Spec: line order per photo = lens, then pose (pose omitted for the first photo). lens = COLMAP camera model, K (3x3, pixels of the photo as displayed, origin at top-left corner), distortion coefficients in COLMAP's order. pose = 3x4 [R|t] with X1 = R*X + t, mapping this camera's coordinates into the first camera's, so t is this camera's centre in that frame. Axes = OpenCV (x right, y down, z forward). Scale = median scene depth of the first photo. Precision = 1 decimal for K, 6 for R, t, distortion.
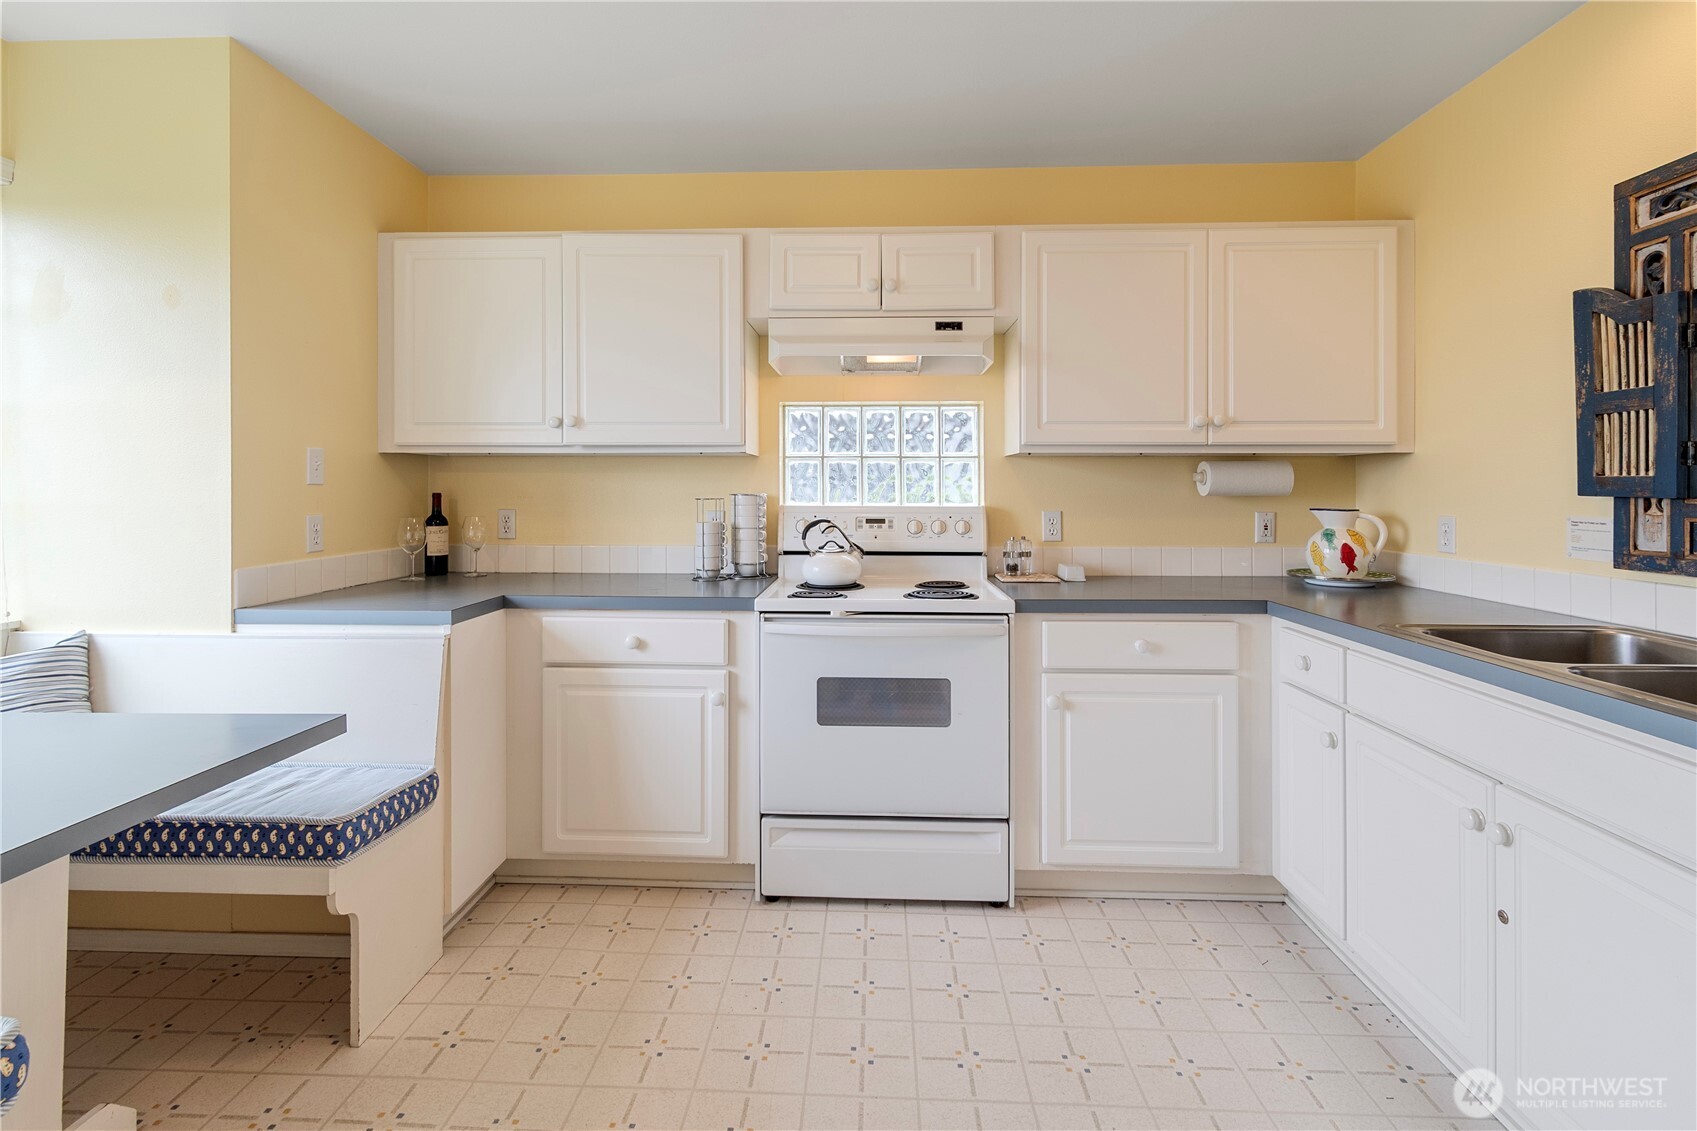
lens RADIAL K [[784.9, 0, 852.8], [0, 784.9, 491.8], [0, 0, 1]] dist [0.005869, -0.001540]
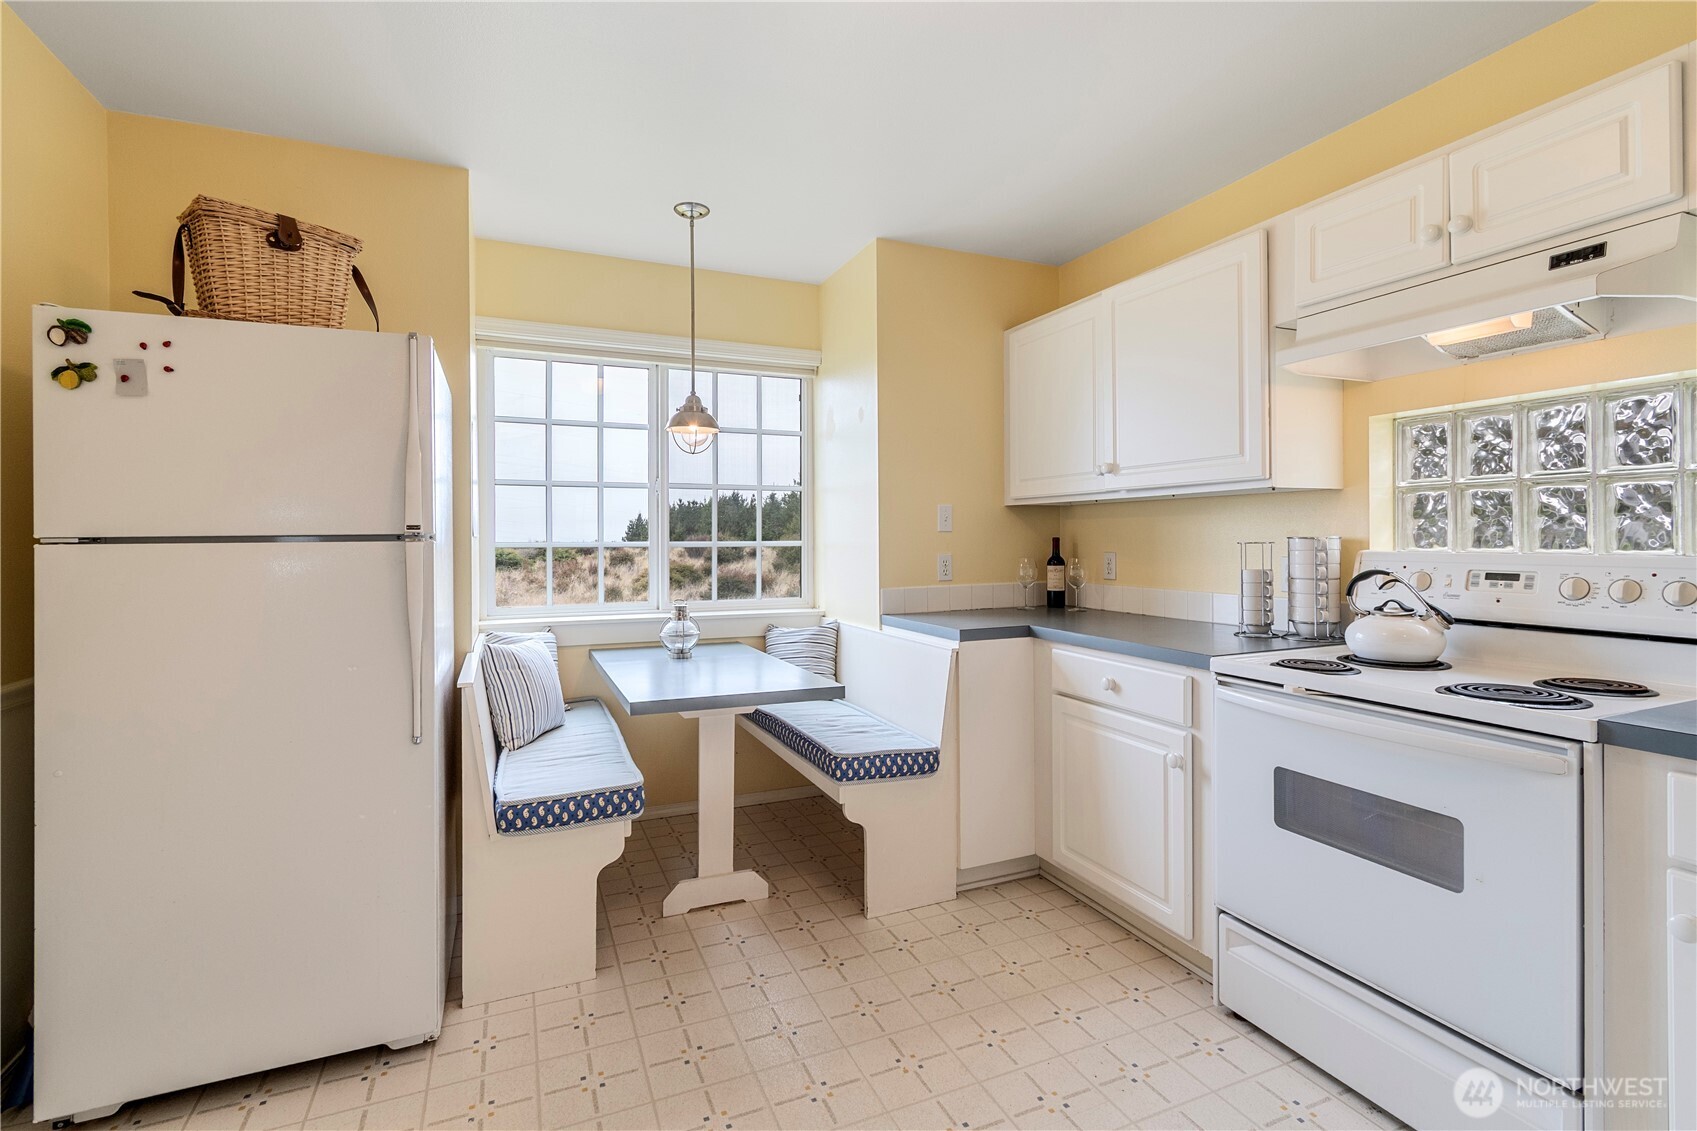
lens RADIAL K [[784.9, 0, 823.5], [0, 784.9, 540.2], [0, 0, 1]] dist [0.005869, -0.001540]
pose [[0.409540, -0.002516, -0.912289, 0.487926], [0.005652, 0.999984, -0.000221, 0.004355], [0.912275, -0.005066, 0.409548, 0.248294]]
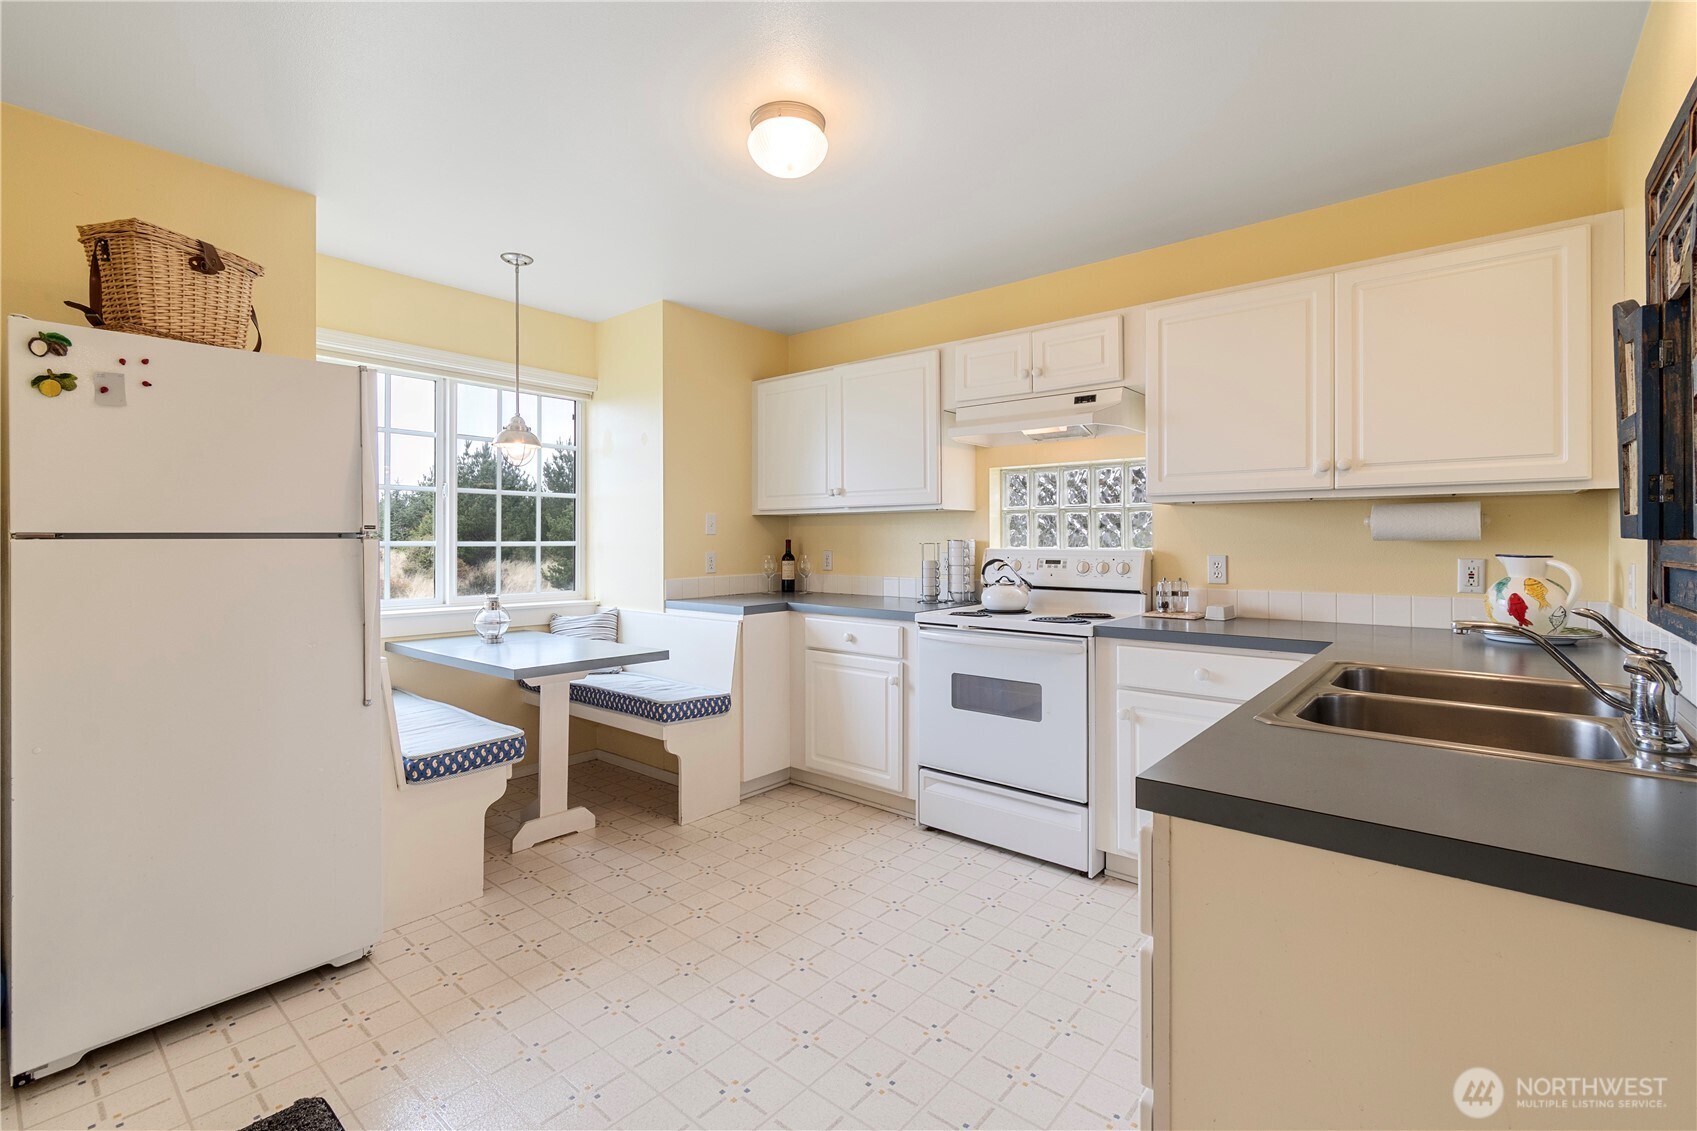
lens RADIAL K [[784.9, 0, 839.3], [0, 784.9, 538.2], [0, 0, 1]] dist [0.005869, -0.001540]
pose [[0.779789, -0.003824, -0.626031, 0.647699], [0.001034, 0.999988, -0.004821, 0.007618], [0.626041, 0.003112, 0.779784, -0.190402]]
